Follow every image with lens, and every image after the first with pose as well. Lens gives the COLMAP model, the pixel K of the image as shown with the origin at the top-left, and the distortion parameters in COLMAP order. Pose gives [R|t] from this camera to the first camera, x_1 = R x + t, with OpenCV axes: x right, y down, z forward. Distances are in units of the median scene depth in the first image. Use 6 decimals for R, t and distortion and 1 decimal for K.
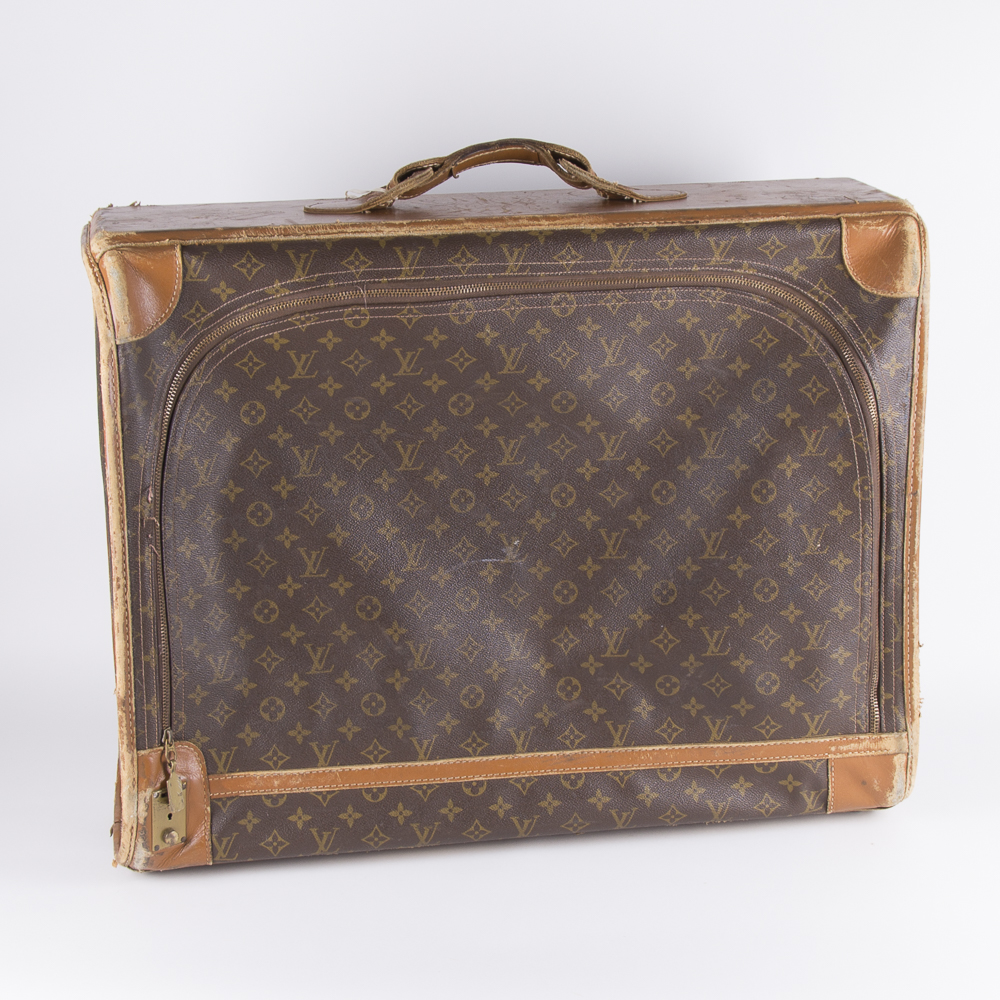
lens RADIAL K [[2476.8, 0, 500.0], [0, 2476.8, 500.0], [0, 0, 1]] dist [-0.098505, -0.018250]
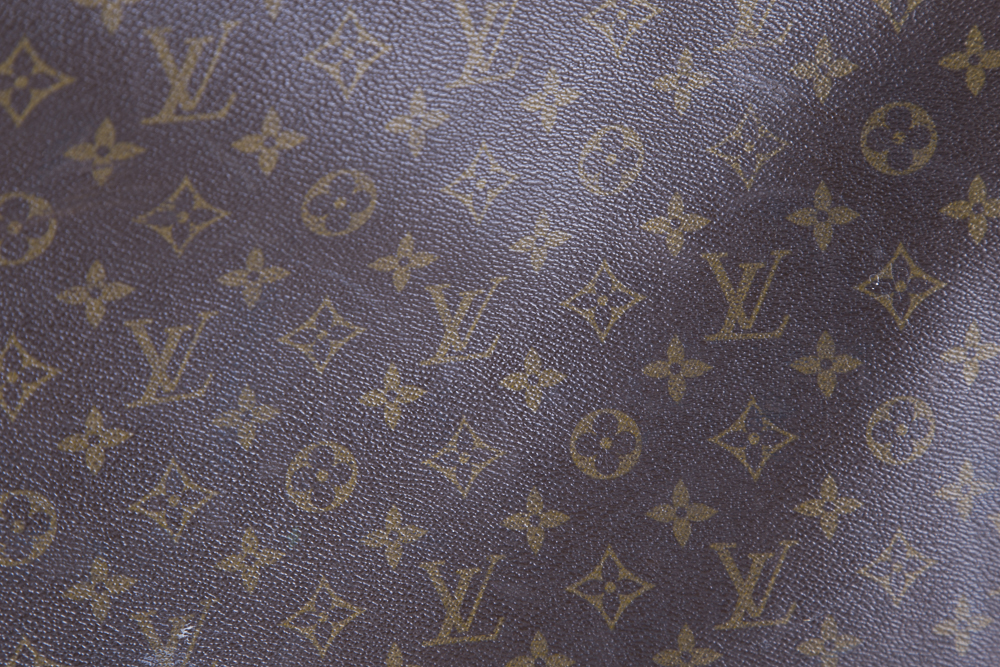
lens RADIAL K [[2498.3, 0, 500.0], [0, 2498.3, 333.5], [0, 0, 1]] dist [0.406073, -0.278486]
pose [[0.947719, -0.063846, 0.312652, -0.055782], [0.035234, 0.994726, 0.096329, -0.052702], [-0.317154, -0.080277, 0.944970, 0.683009]]
